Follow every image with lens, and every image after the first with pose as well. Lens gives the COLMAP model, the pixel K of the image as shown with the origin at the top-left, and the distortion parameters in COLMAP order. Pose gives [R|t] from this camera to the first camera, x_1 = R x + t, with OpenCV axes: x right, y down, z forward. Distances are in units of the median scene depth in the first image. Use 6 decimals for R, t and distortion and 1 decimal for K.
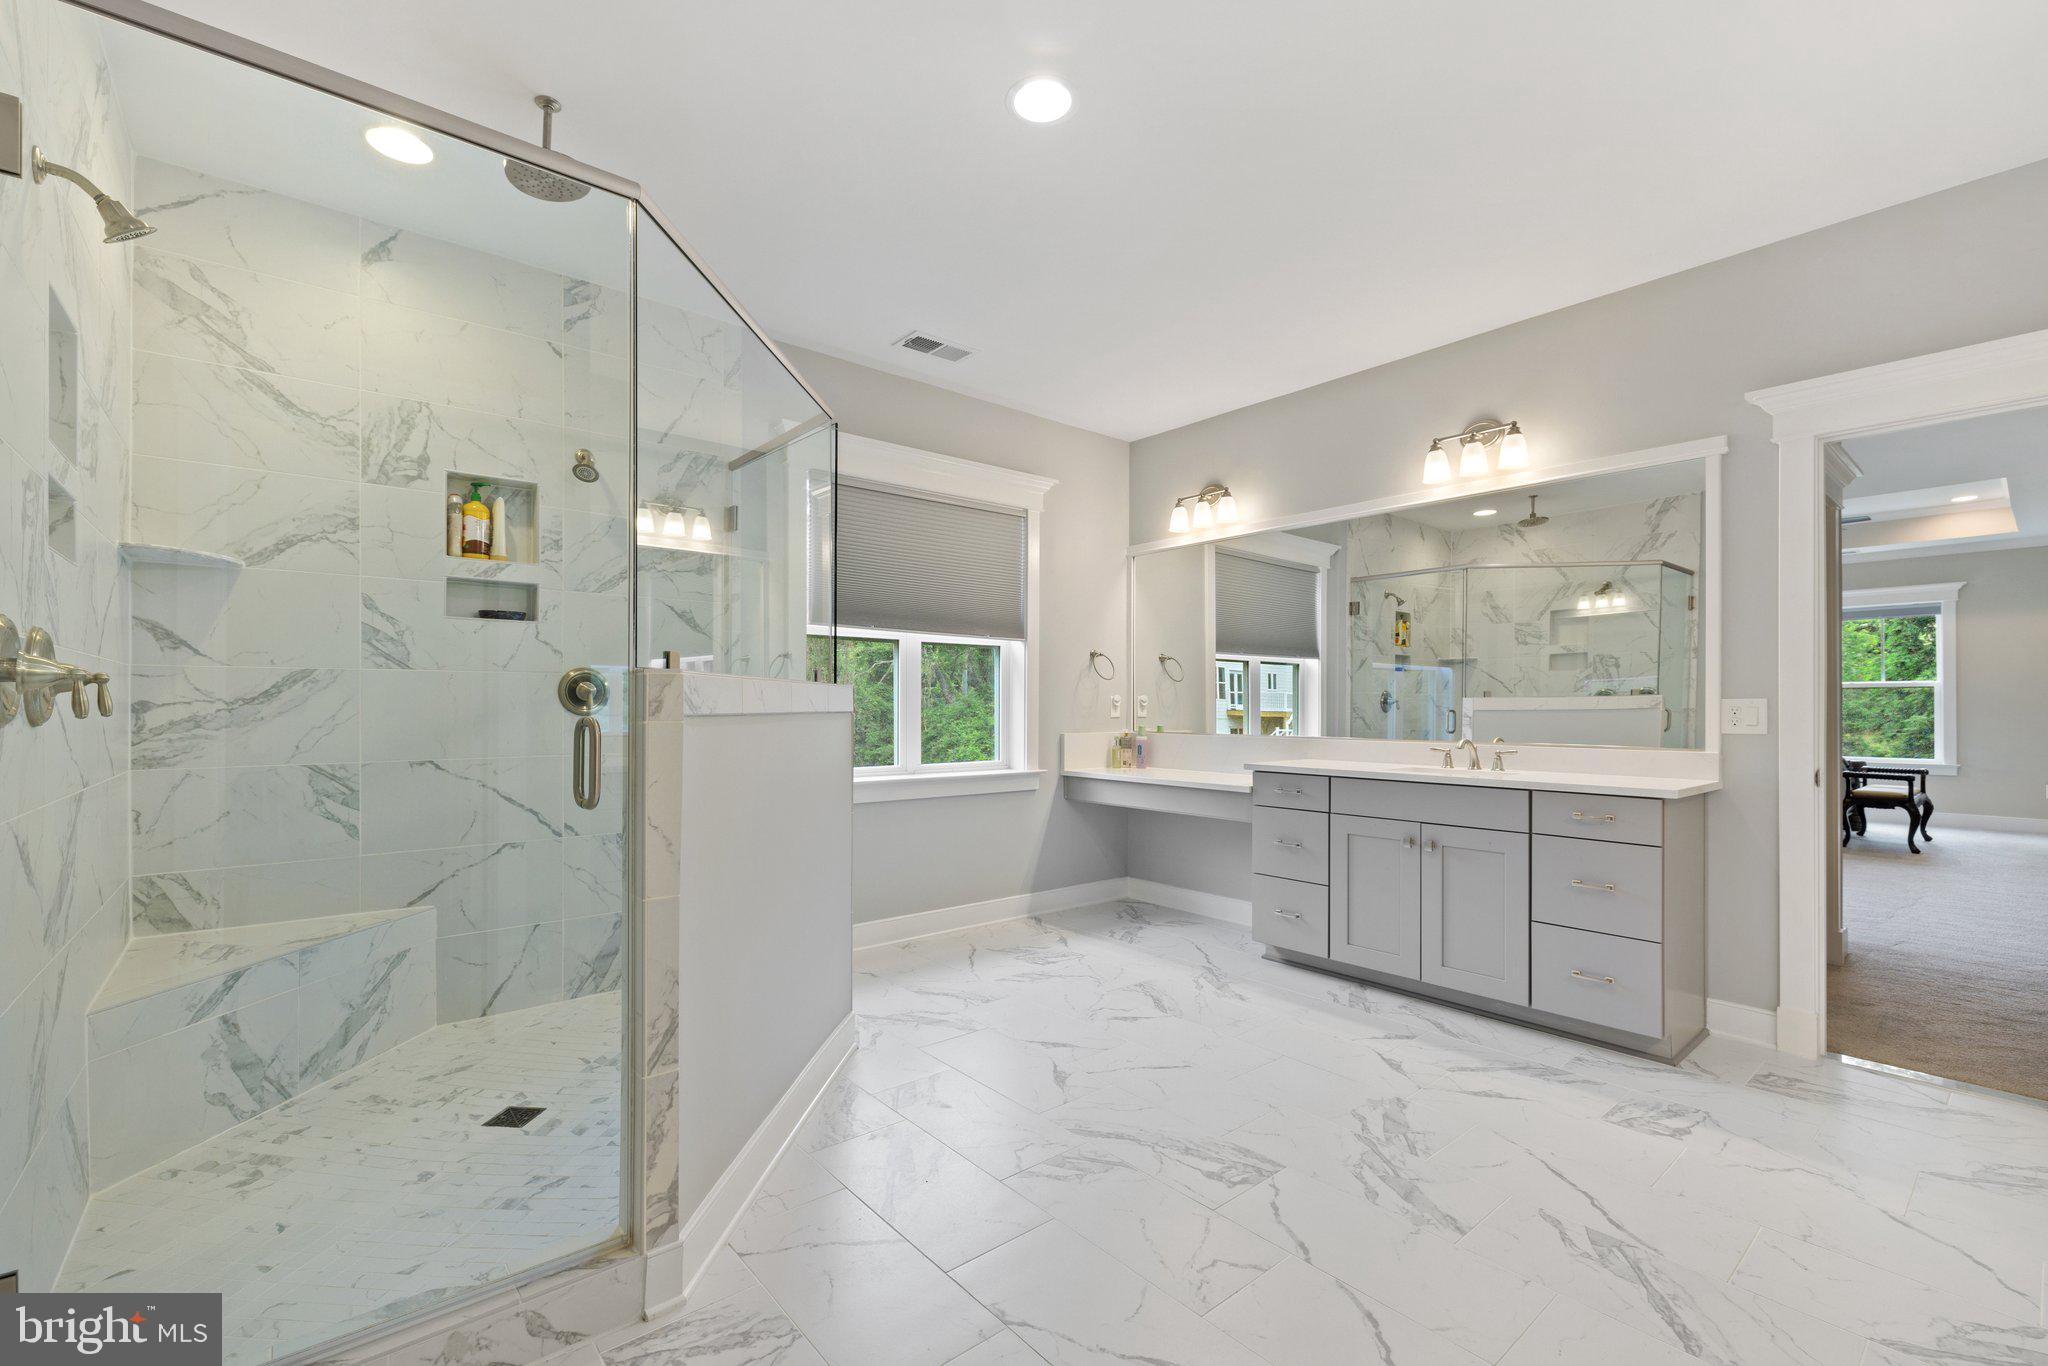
lens RADIAL K [[884.6, 0, 1012.5], [0, 884.6, 698.9], [0, 0, 1]] dist [-0.000287, -0.000203]
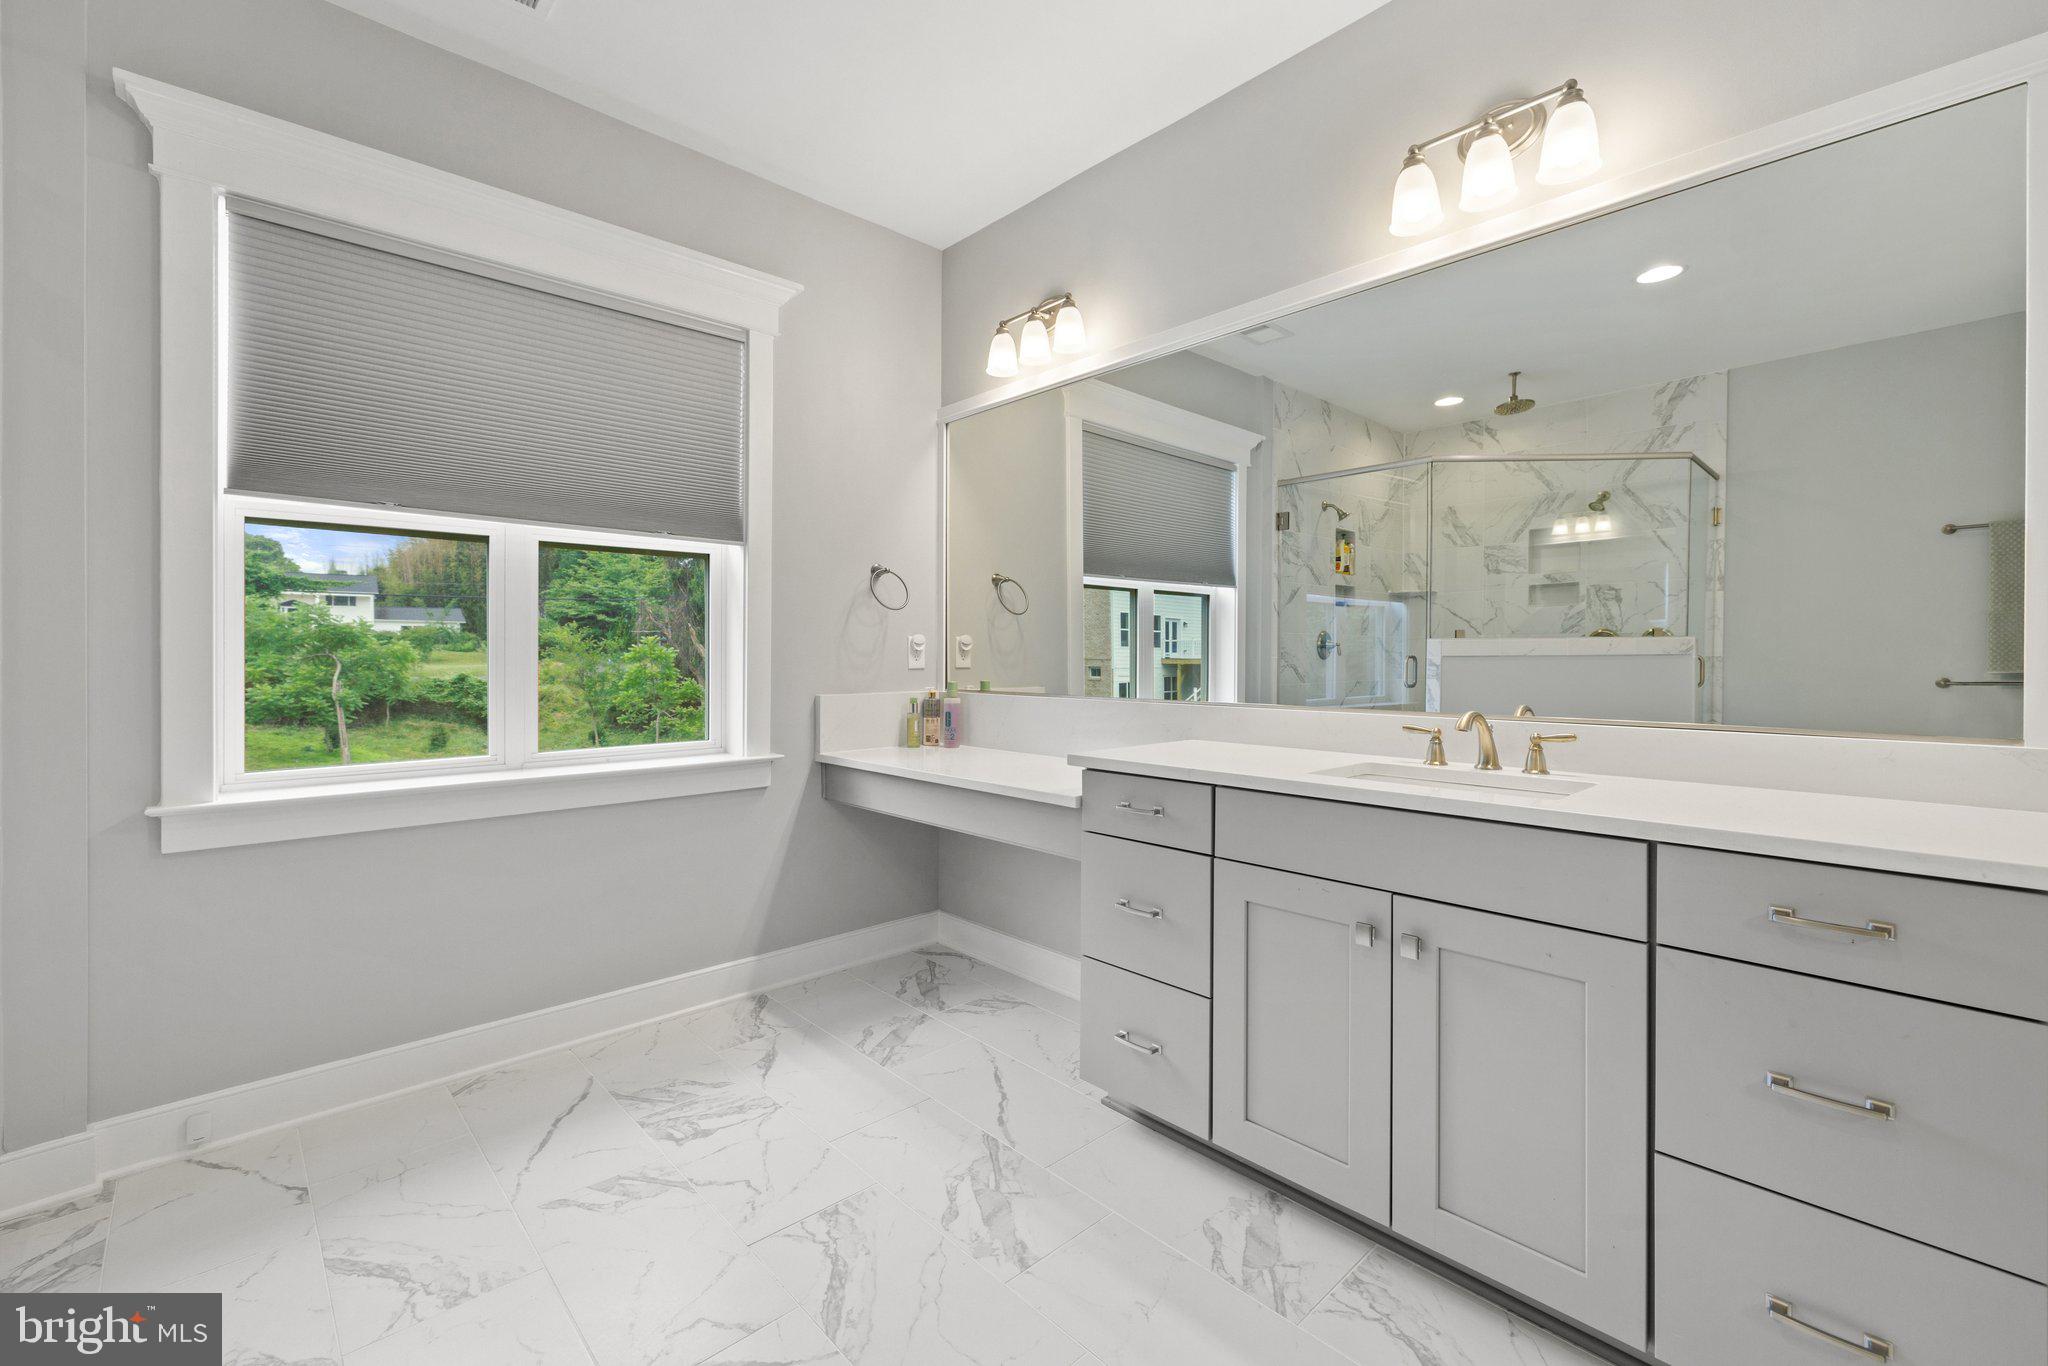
lens RADIAL K [[884.6, 0, 1009.4], [0, 884.6, 657.8], [0, 0, 1]] dist [-0.000287, -0.000203]
pose [[0.998402, -0.002332, 0.056463, 0.160429], [0.001722, 0.999940, 0.010837, 0.006256], [-0.056484, -0.010722, 0.998346, 0.375215]]
